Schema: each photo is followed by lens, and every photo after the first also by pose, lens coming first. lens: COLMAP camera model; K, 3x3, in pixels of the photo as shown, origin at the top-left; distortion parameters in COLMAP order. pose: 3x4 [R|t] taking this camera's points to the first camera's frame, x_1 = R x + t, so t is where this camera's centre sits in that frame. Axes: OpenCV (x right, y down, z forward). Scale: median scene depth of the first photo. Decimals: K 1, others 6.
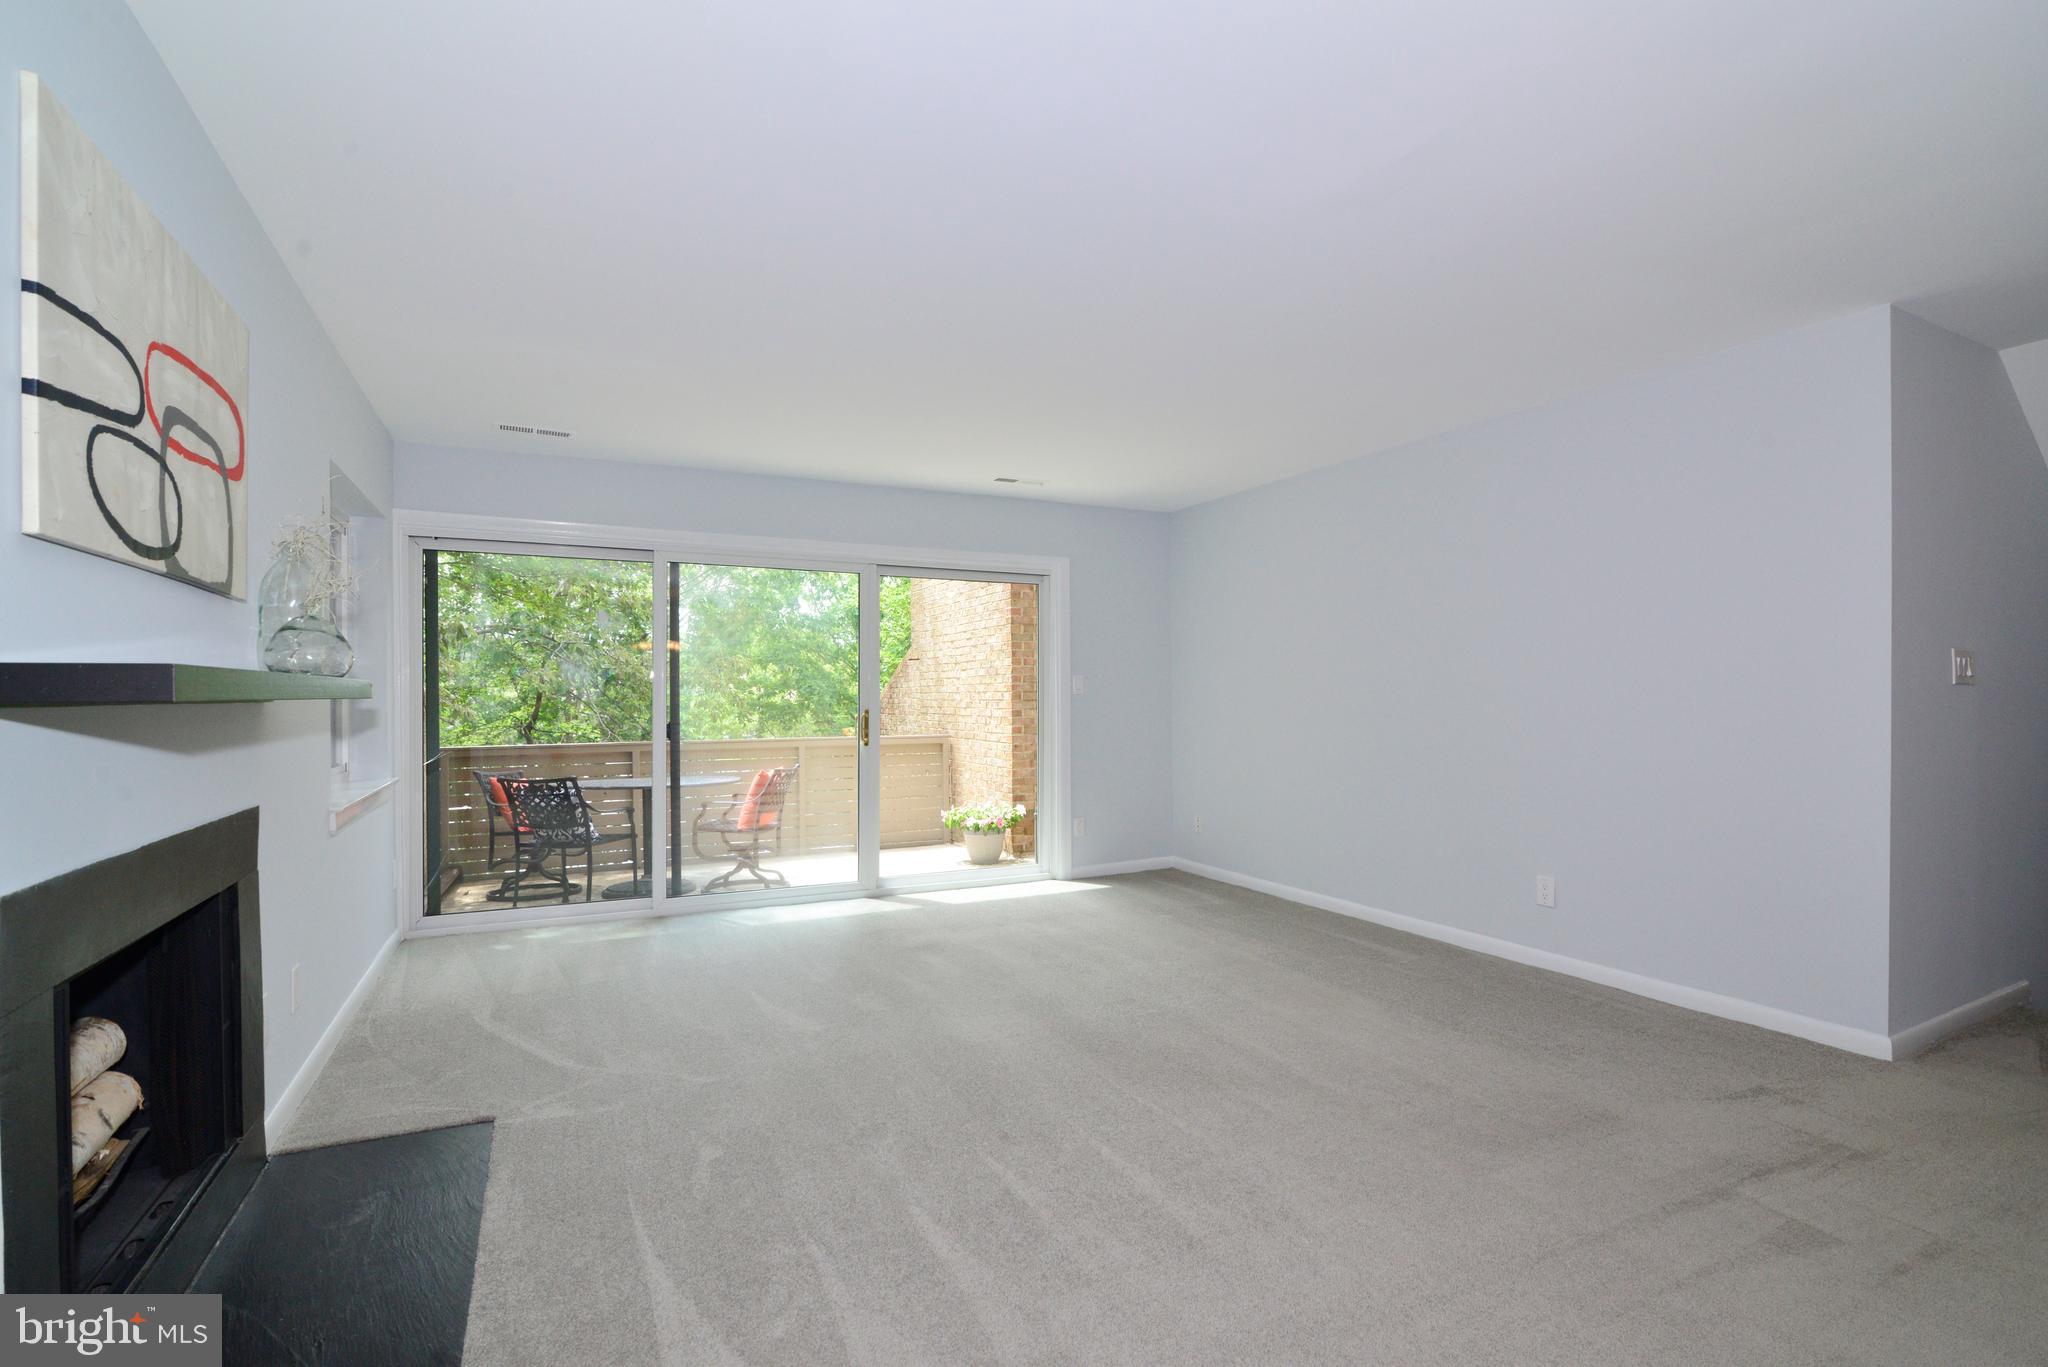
lens RADIAL K [[937.6, 0, 1016.7], [0, 937.6, 694.1], [0, 0, 1]] dist [-0.019879, 0.001012]
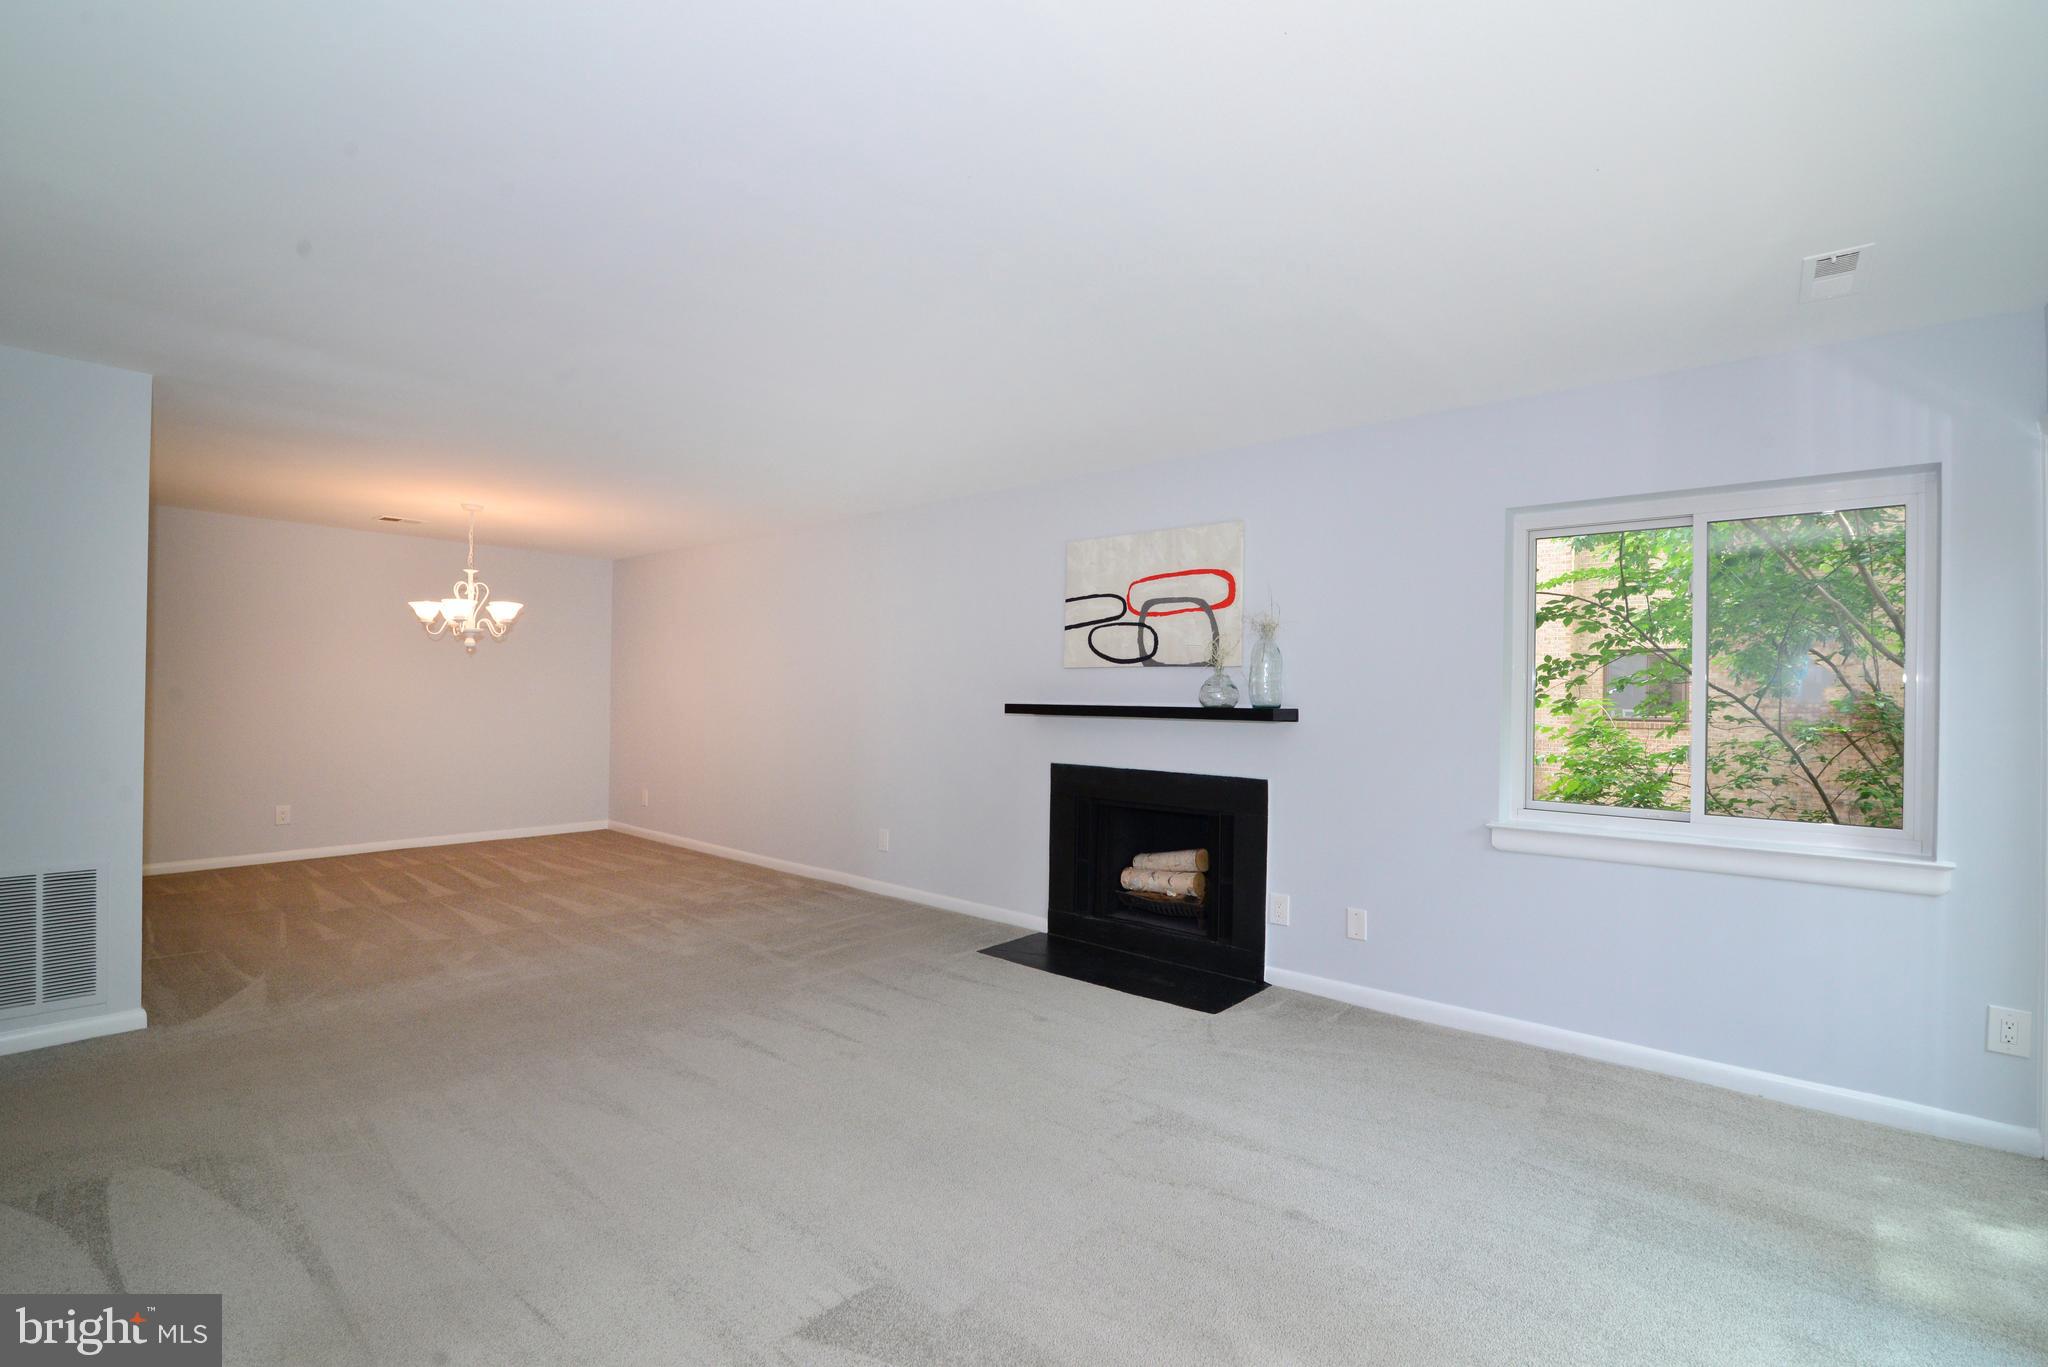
lens RADIAL K [[937.6, 0, 1021.1], [0, 937.6, 693.3], [0, 0, 1]] dist [-0.019879, 0.001012]
pose [[-0.924071, -0.009939, -0.382091, 0.306663], [-0.009003, 0.999950, -0.004237, -0.035672], [0.382115, -0.000476, -0.924115, 2.618687]]
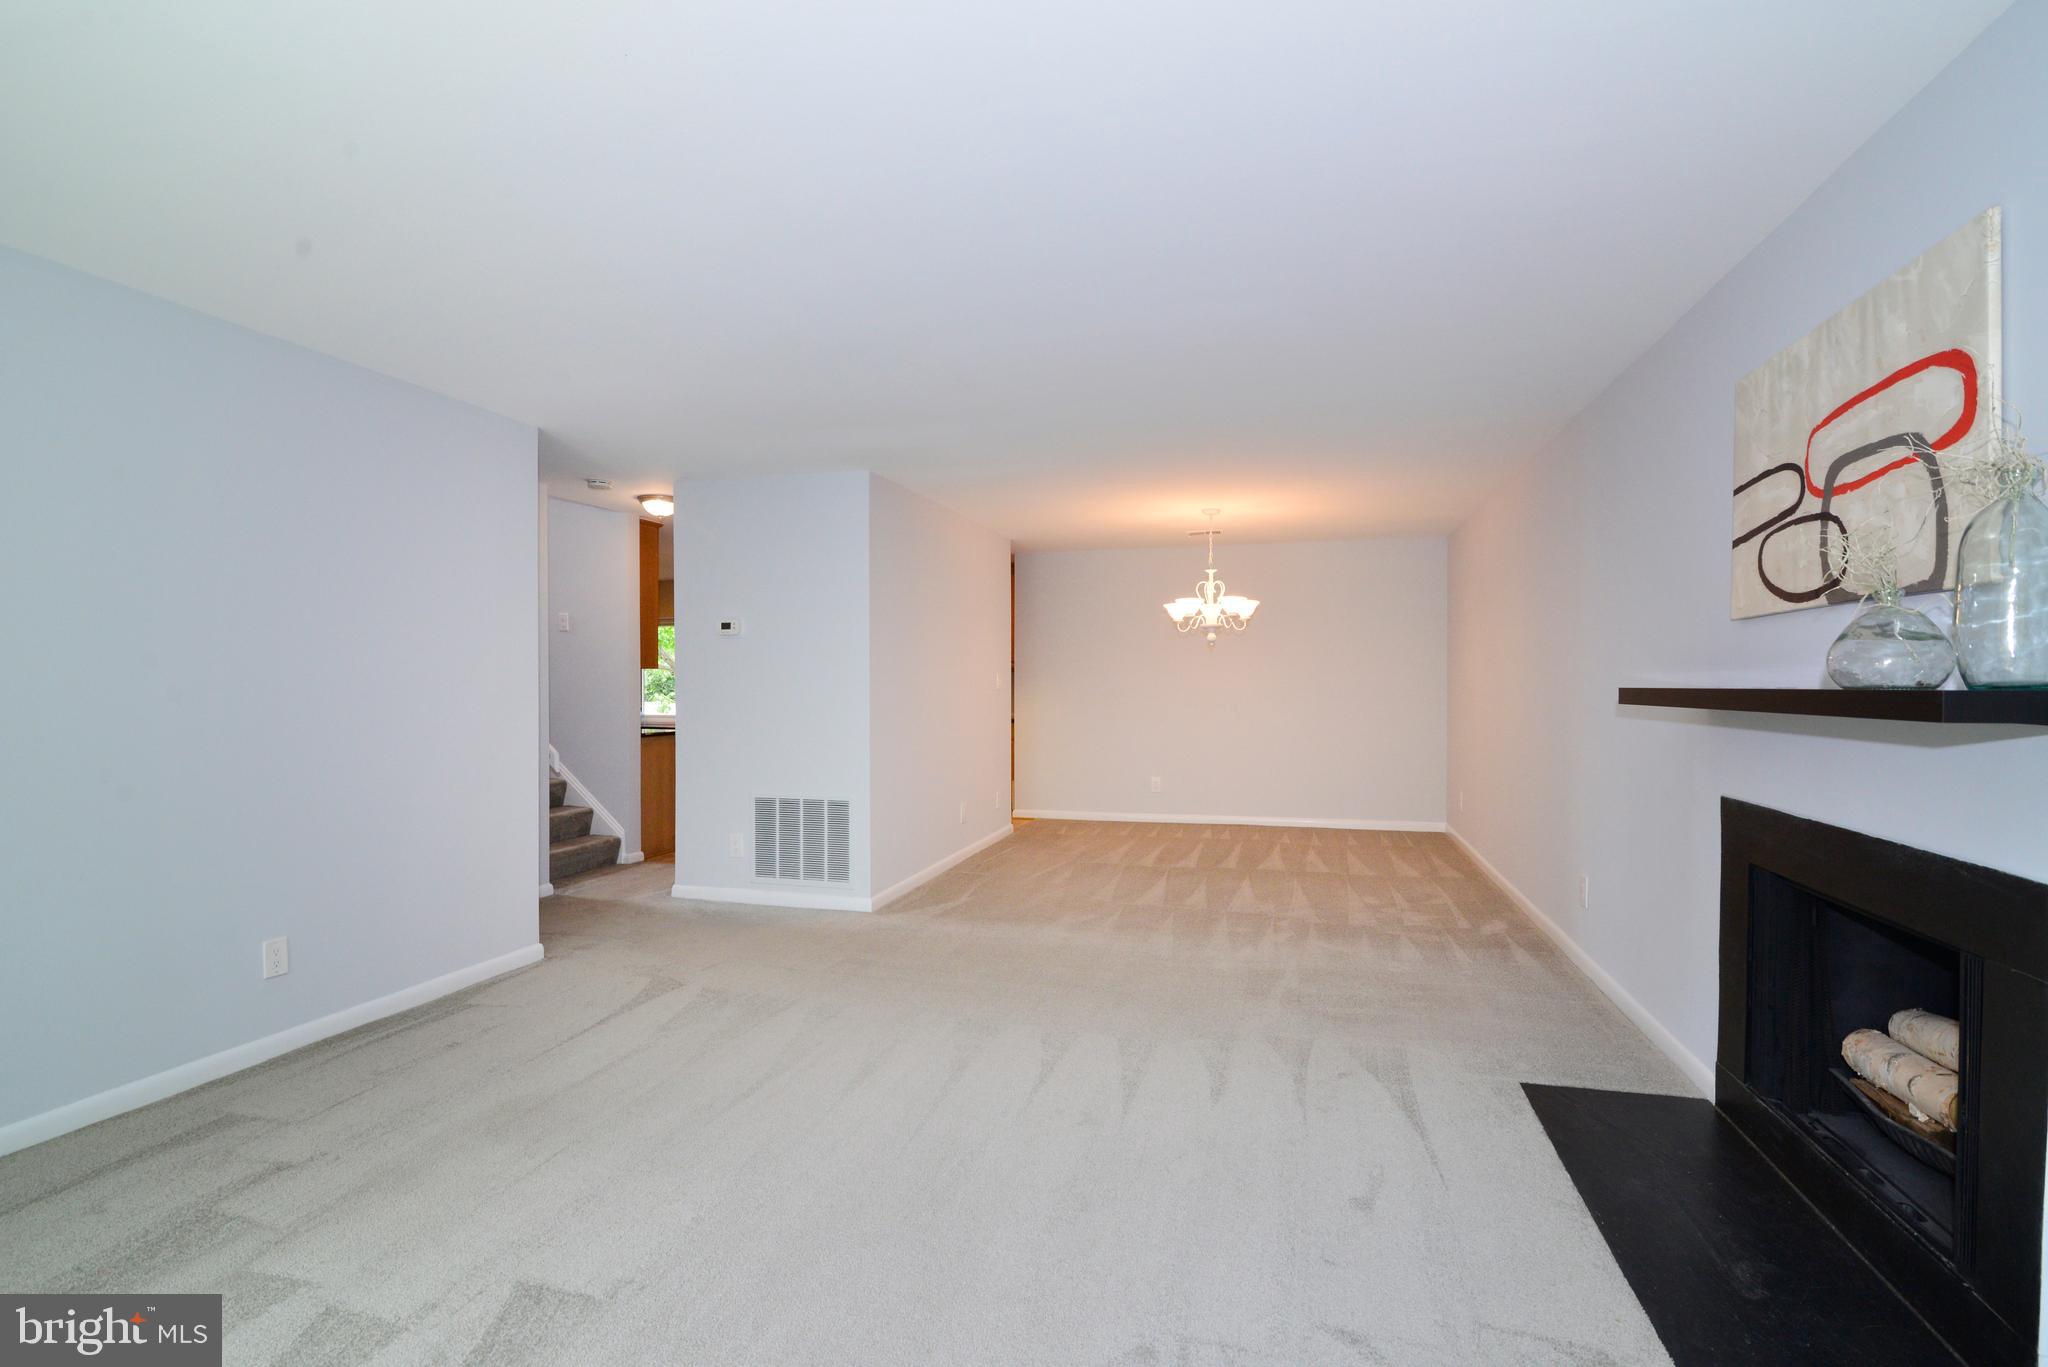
lens RADIAL K [[937.6, 0, 1021.7], [0, 937.6, 687.5], [0, 0, 1]] dist [-0.019879, 0.001012]
pose [[-0.729732, 0.003374, 0.683725, -0.782313], [0.003339, 0.999993, -0.001371, -0.021110], [-0.683725, 0.001283, -0.729739, 2.077687]]
